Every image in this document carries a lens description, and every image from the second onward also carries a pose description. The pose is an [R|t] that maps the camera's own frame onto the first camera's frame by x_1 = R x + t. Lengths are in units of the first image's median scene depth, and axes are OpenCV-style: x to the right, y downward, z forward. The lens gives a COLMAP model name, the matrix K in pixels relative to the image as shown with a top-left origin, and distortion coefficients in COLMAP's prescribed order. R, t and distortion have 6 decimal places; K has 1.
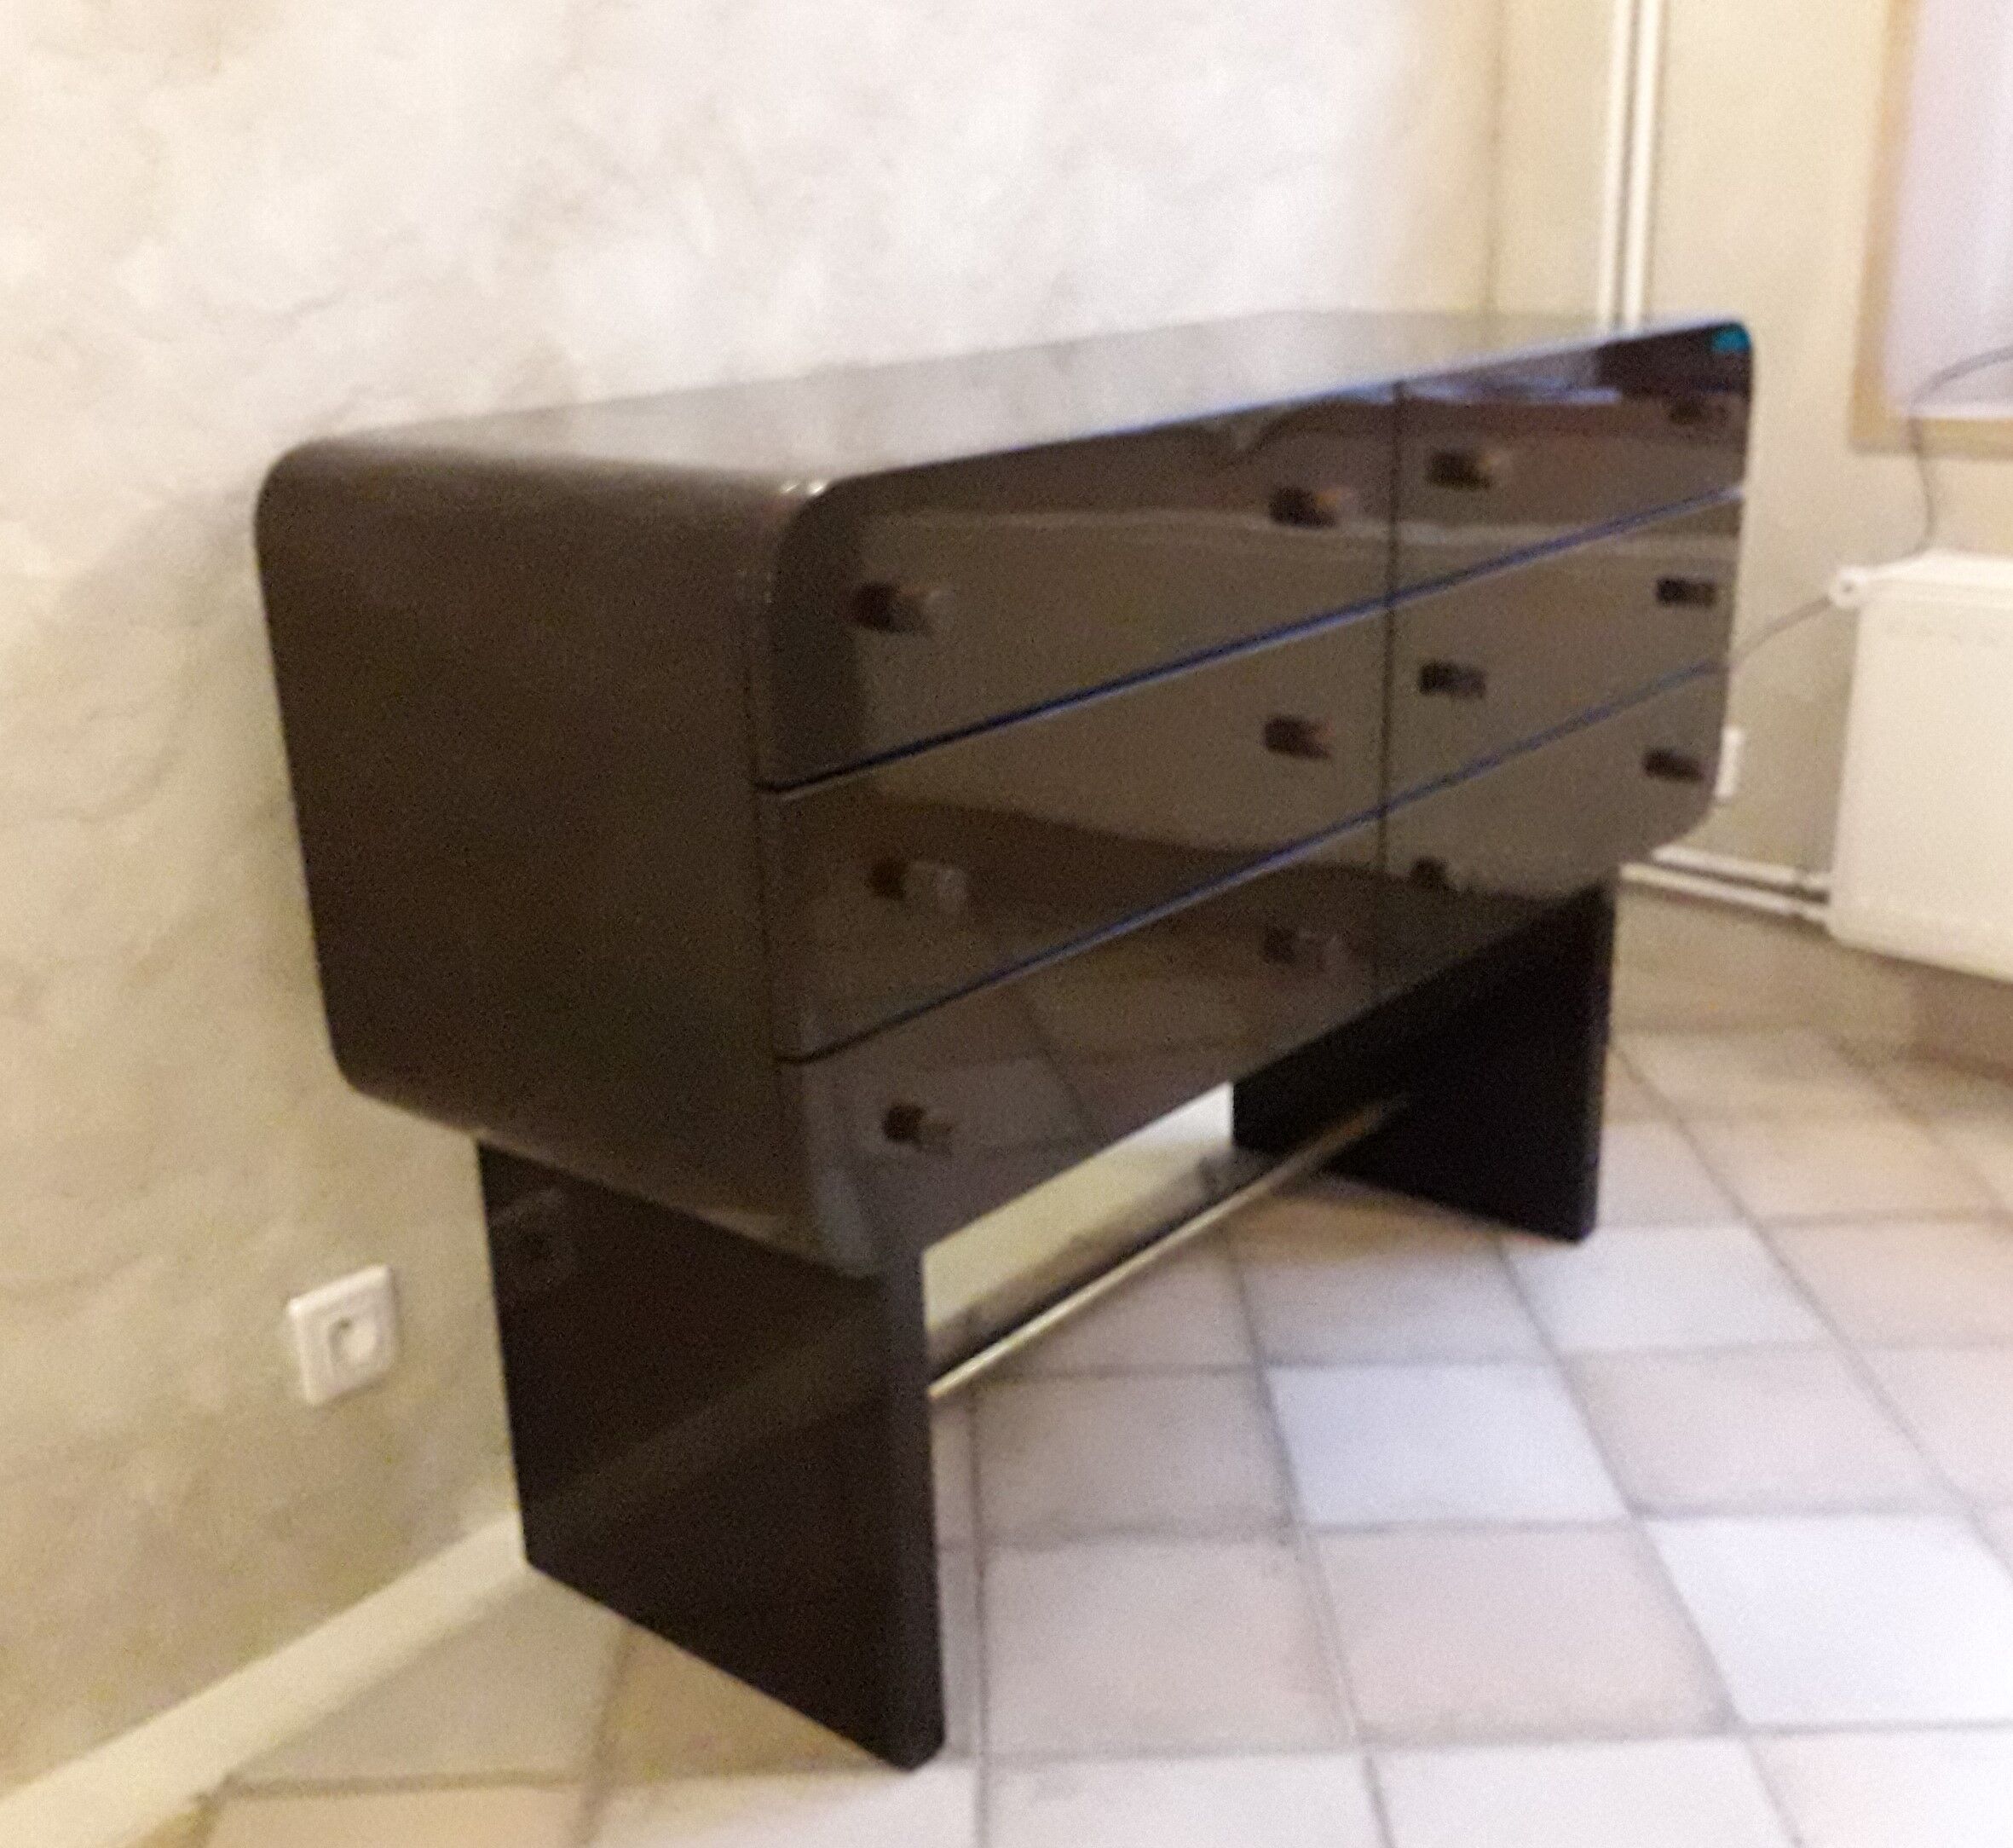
lens RADIAL K [[2295.9, 0, 953.9], [0, 2295.9, 1010.2], [0, 0, 1]] dist [0.157753, -0.377830]
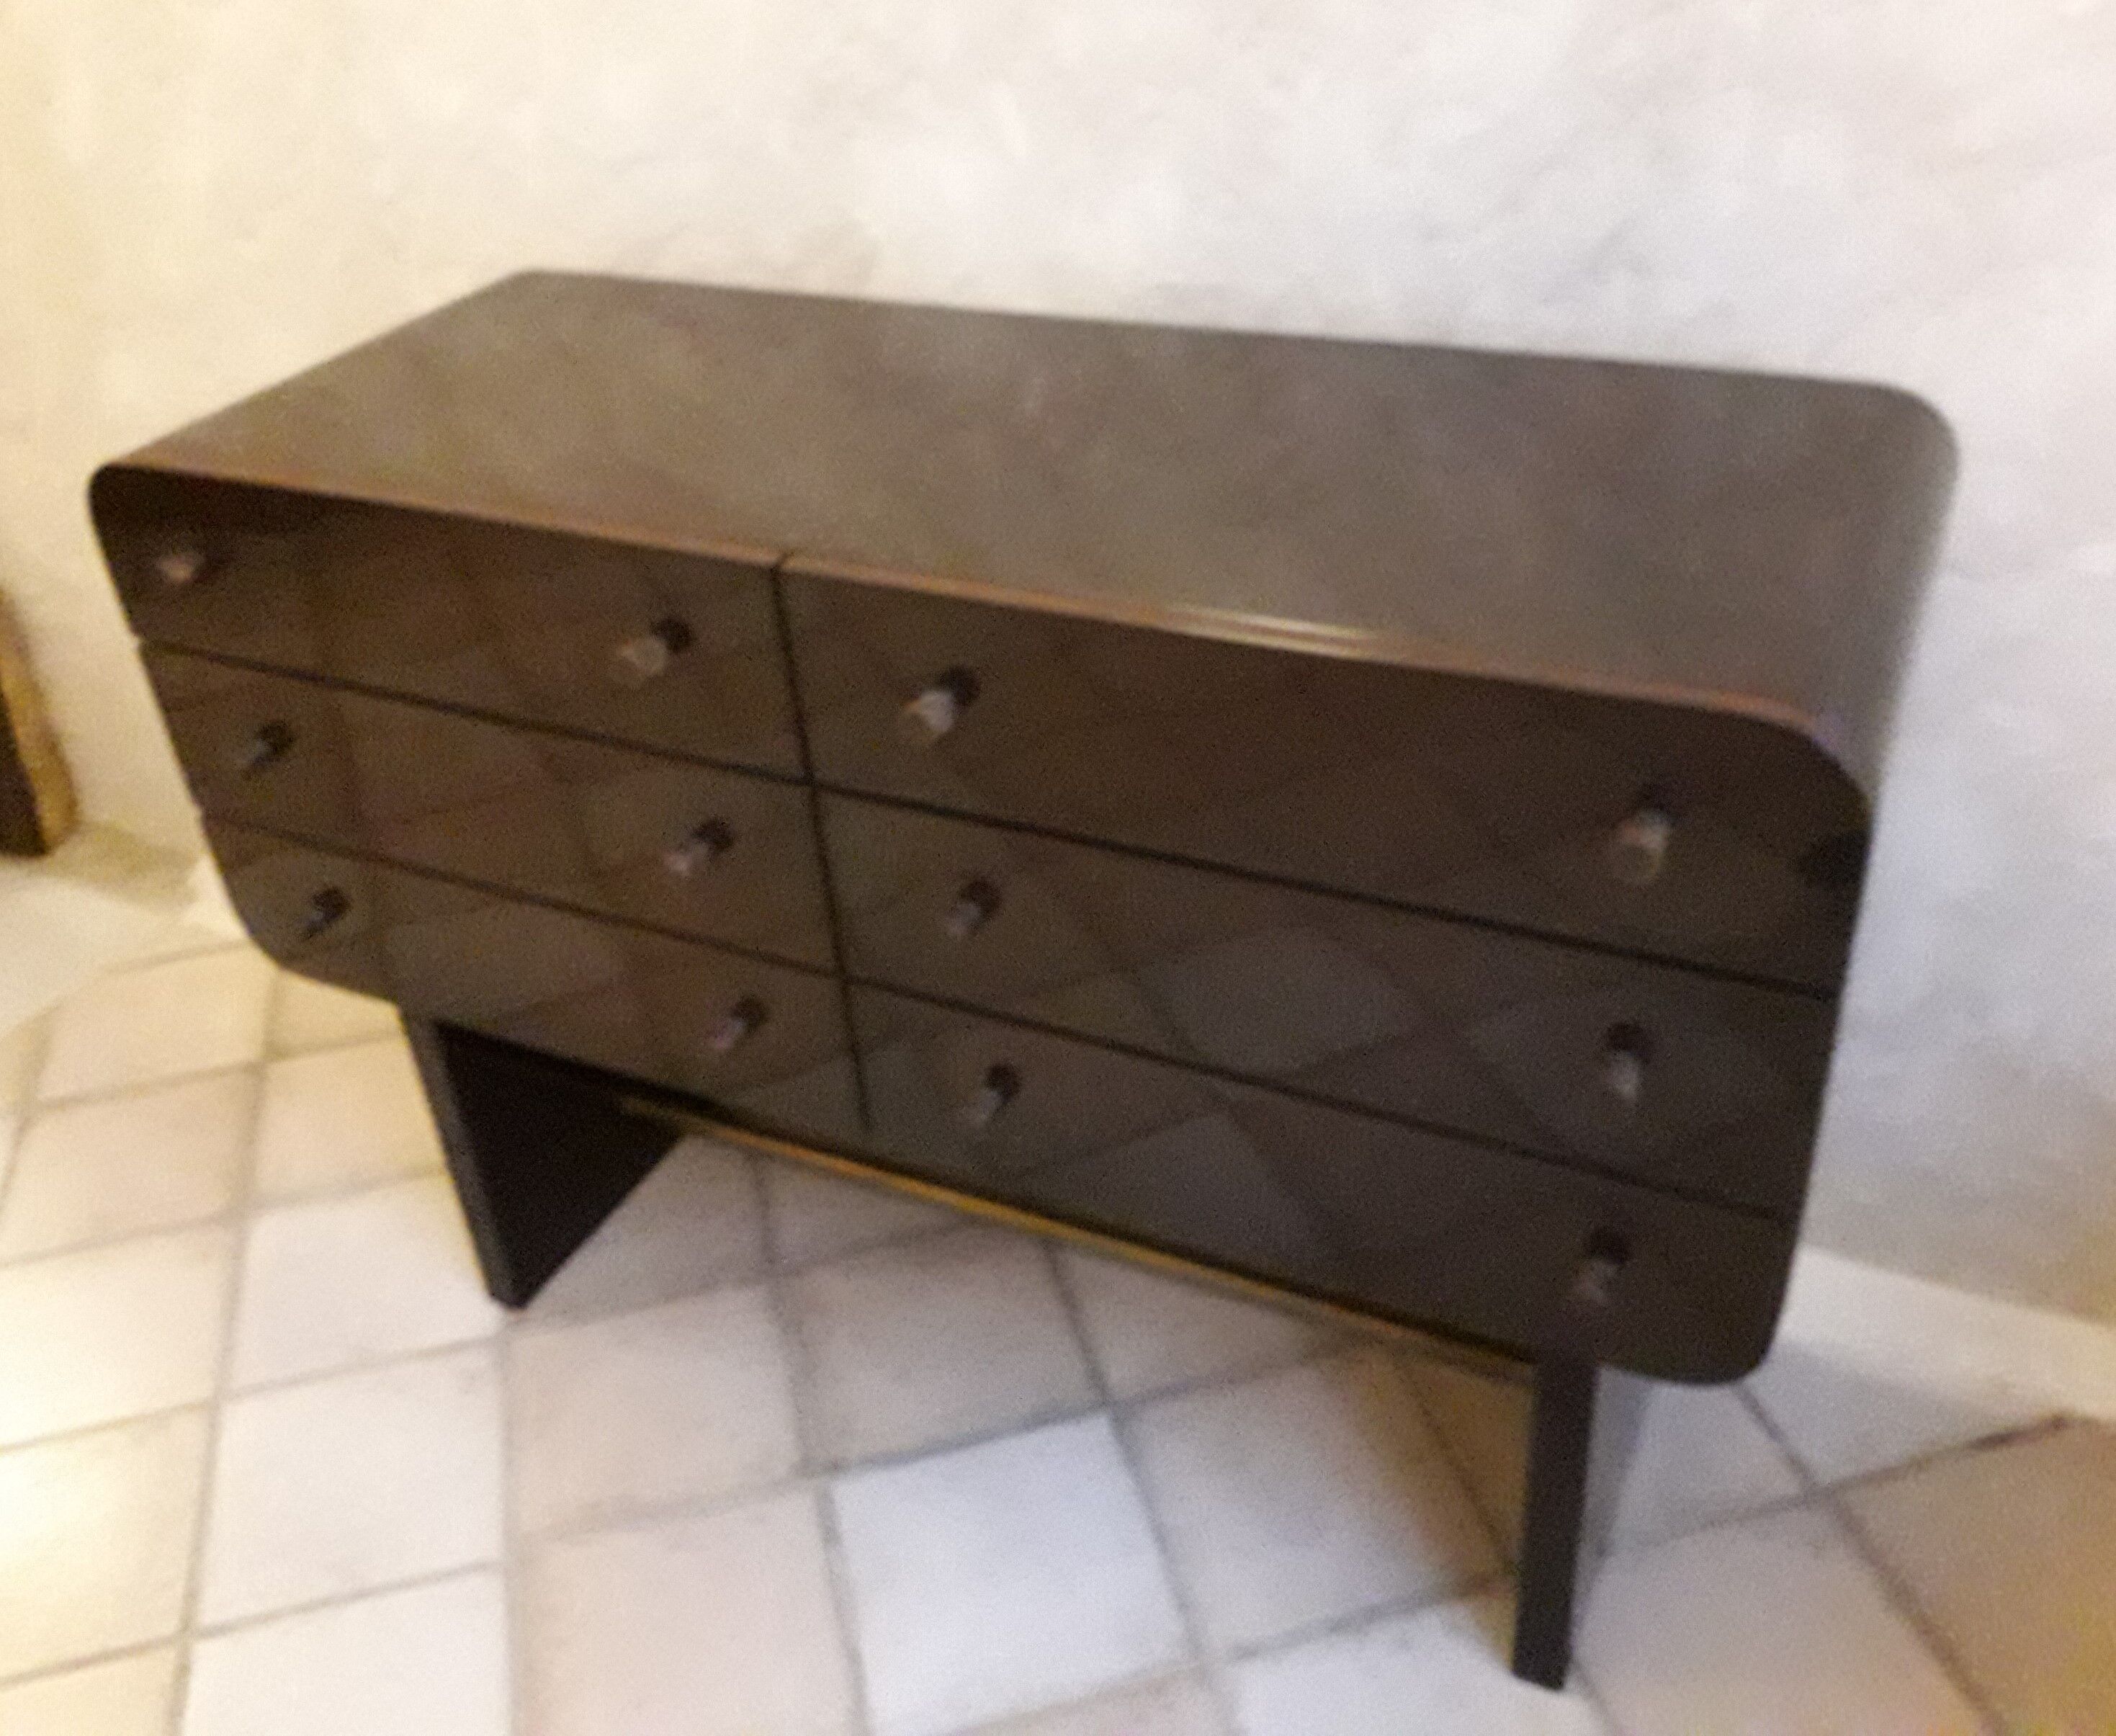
lens RADIAL K [[1937.4, 0, 1058.0], [0, 1937.4, 868.0], [0, 0, 1]] dist [0.006938, -0.000264]
pose [[0.238015, 0.553812, -0.797898, 0.791084], [-0.270338, 0.826819, 0.493243, -0.523386], [0.932881, 0.098303, 0.346512, 0.808616]]
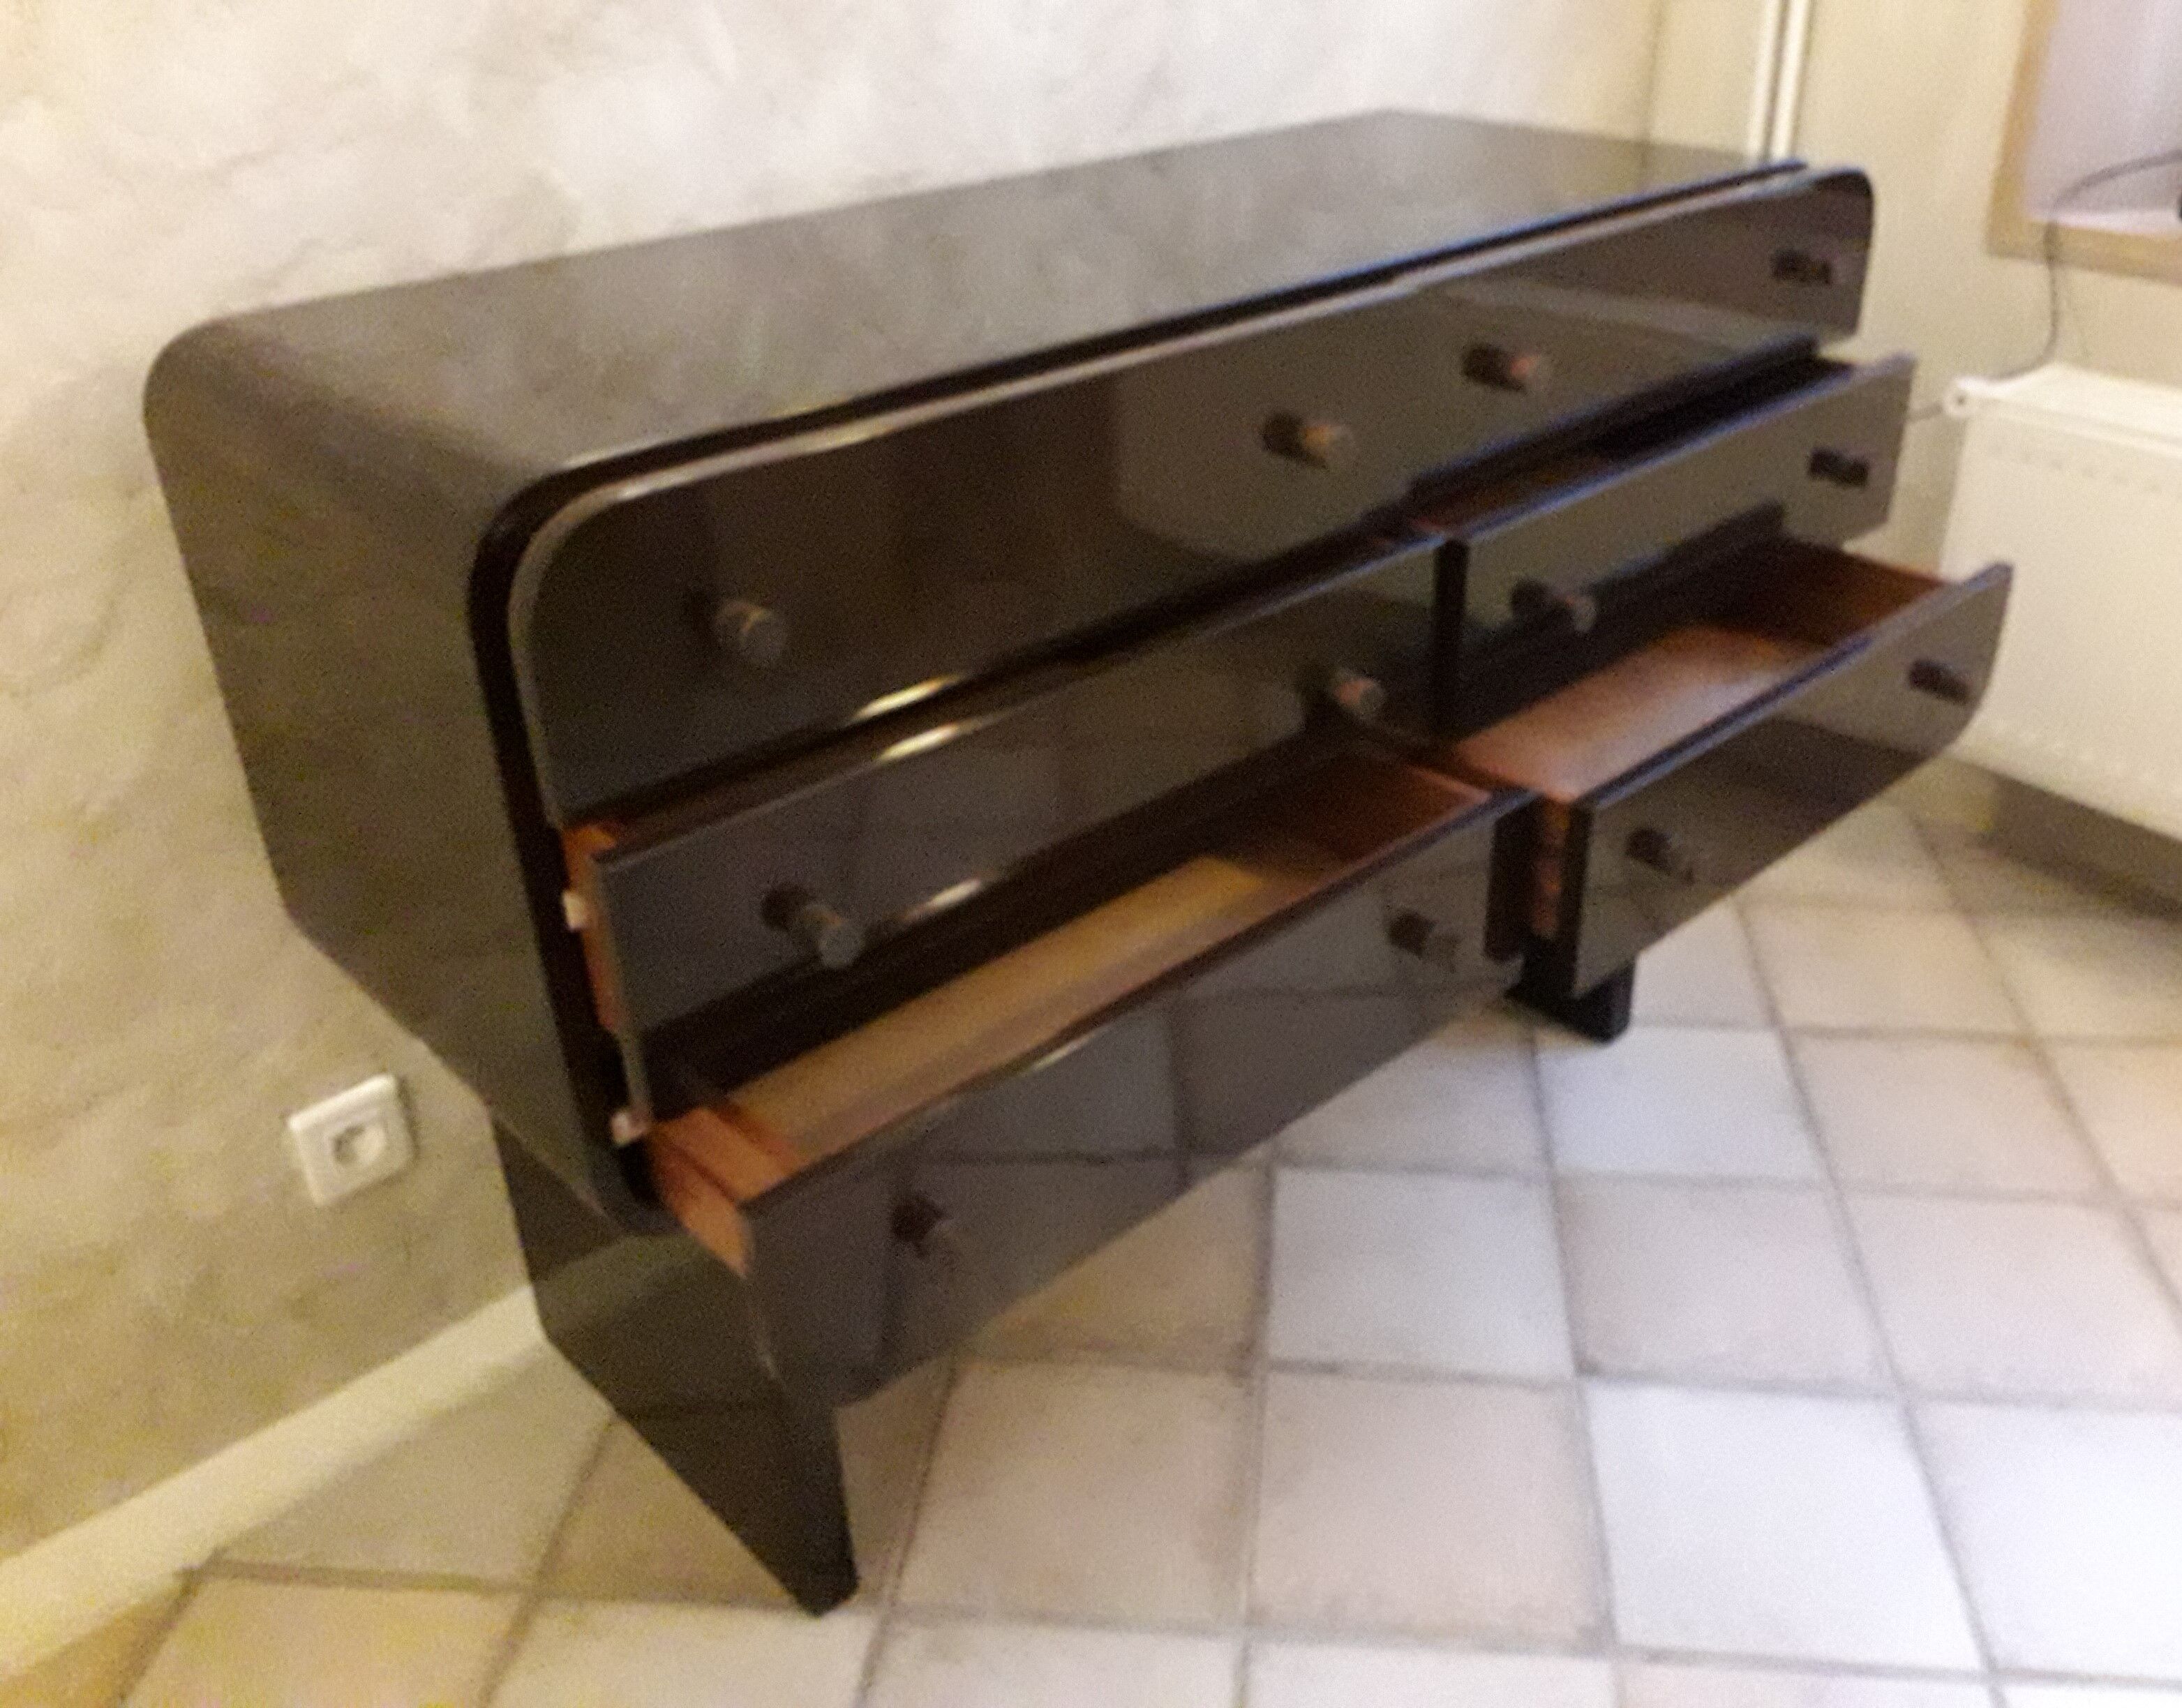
lens RADIAL K [[1881.7, 0, 1142.0], [0, 1881.7, 850.3], [0, 0, 1]] dist [0.006282, 0.001238]
pose [[0.994627, 0.062616, -0.082443, 0.162987], [-0.048866, 0.986014, 0.159339, -0.148855], [0.091267, -0.154454, 0.983775, 0.201614]]
